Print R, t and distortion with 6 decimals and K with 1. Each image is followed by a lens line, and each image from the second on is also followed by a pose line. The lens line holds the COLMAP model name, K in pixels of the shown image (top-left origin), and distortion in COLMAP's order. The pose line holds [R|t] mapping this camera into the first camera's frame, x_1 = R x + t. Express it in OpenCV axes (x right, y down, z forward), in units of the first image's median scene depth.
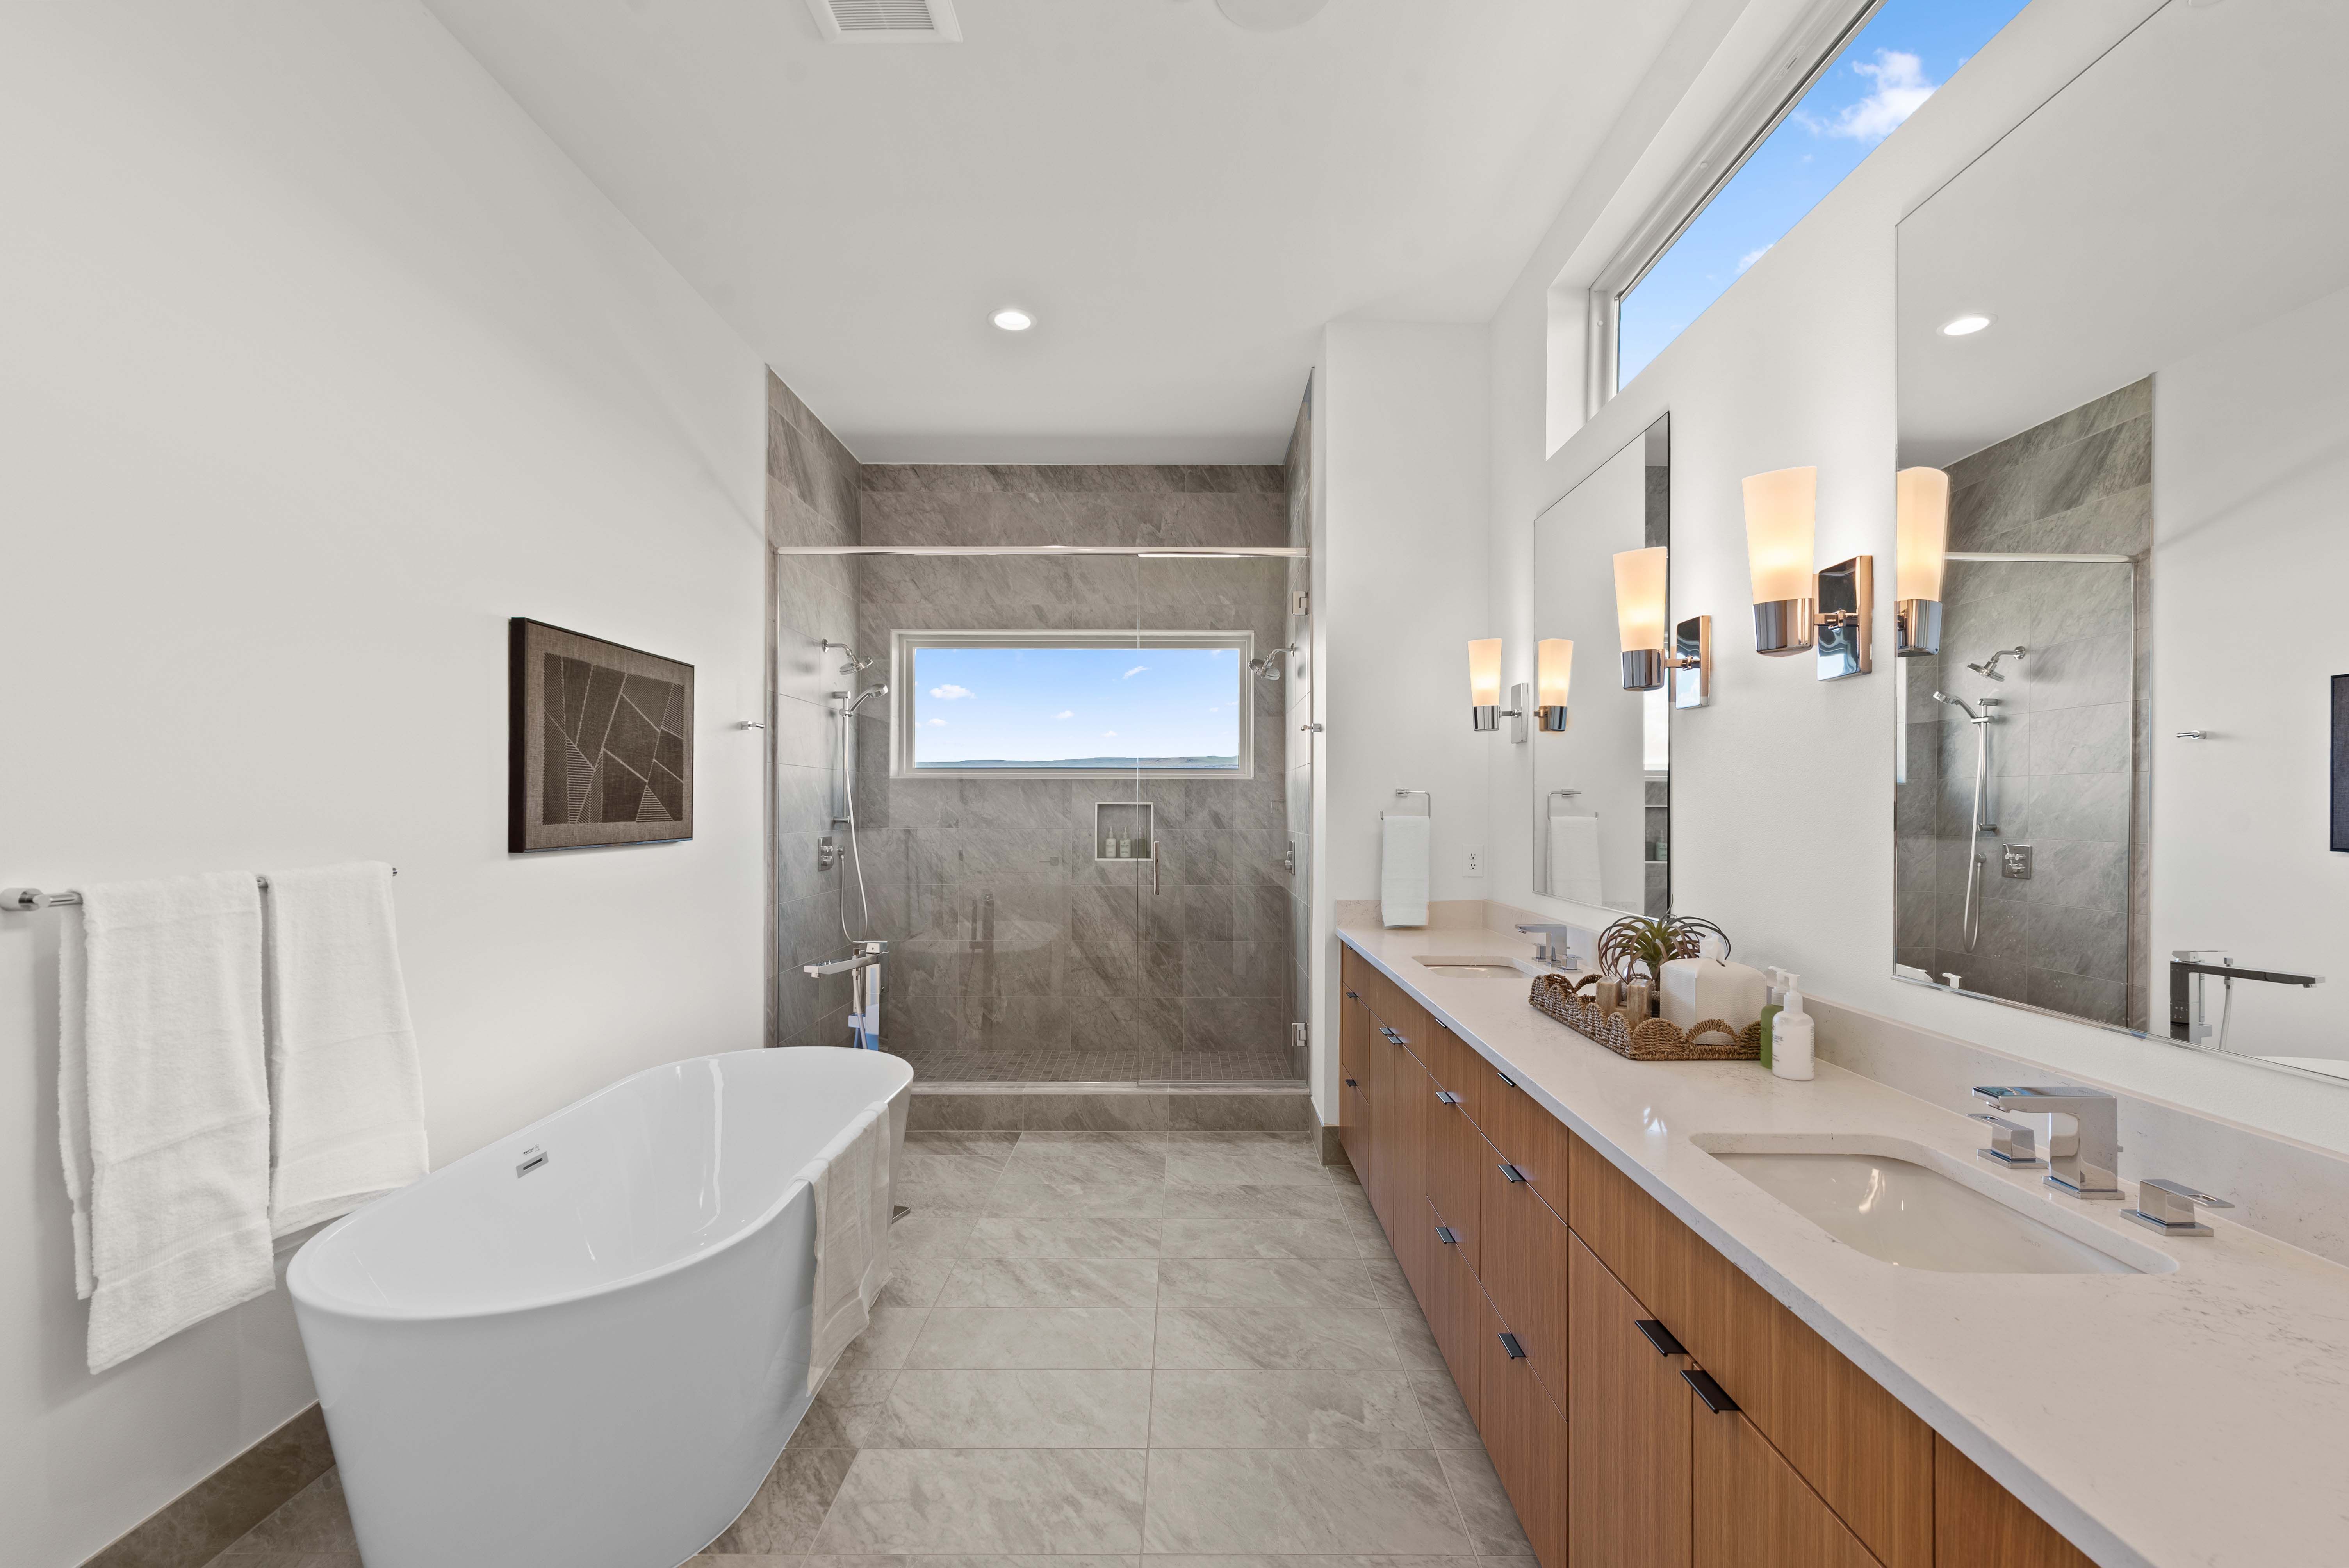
lens RADIAL K [[1022.5, 0, 1164.8], [0, 1022.5, 804.4], [0, 0, 1]] dist [-0.001545, 0.001422]
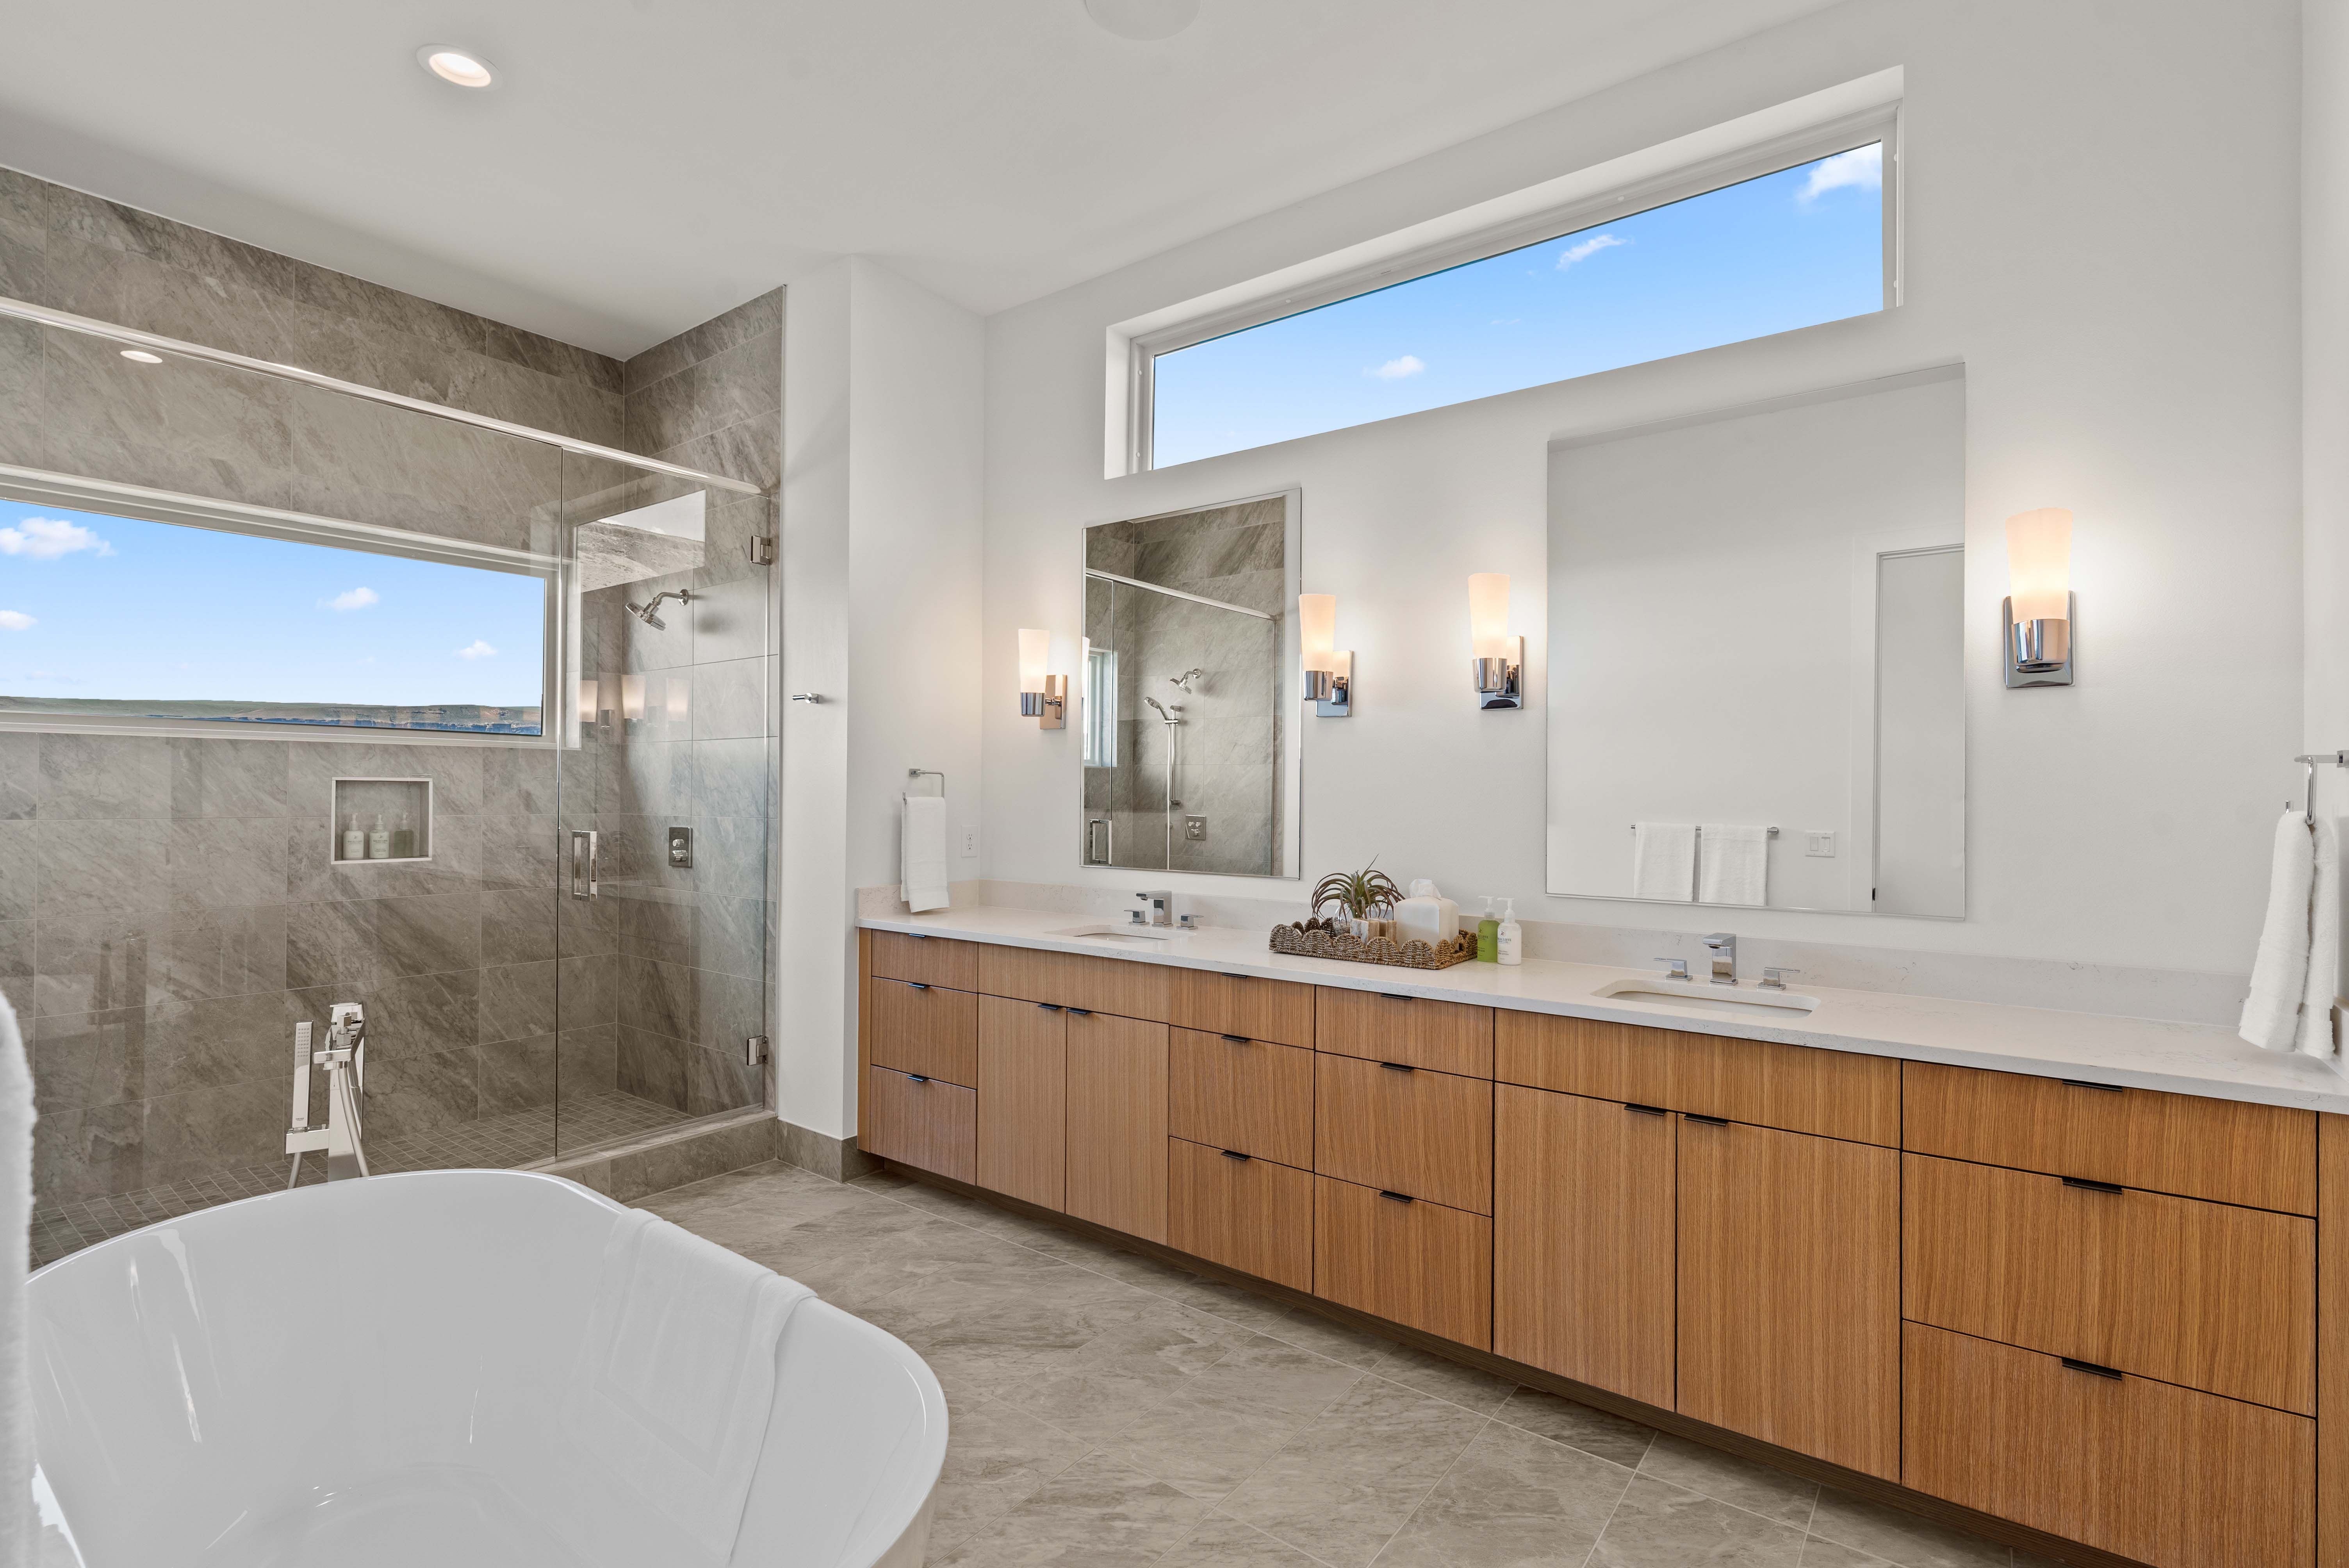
lens RADIAL K [[1131.7, 0, 1168.0], [0, 1131.7, 781.1], [0, 0, 1]] dist [-0.002518, 0.001664]
pose [[0.590613, 0.006361, 0.806930, -0.383634], [-0.006828, 0.999973, -0.002885, -0.001141], [-0.806926, -0.003806, 0.590640, 0.140299]]
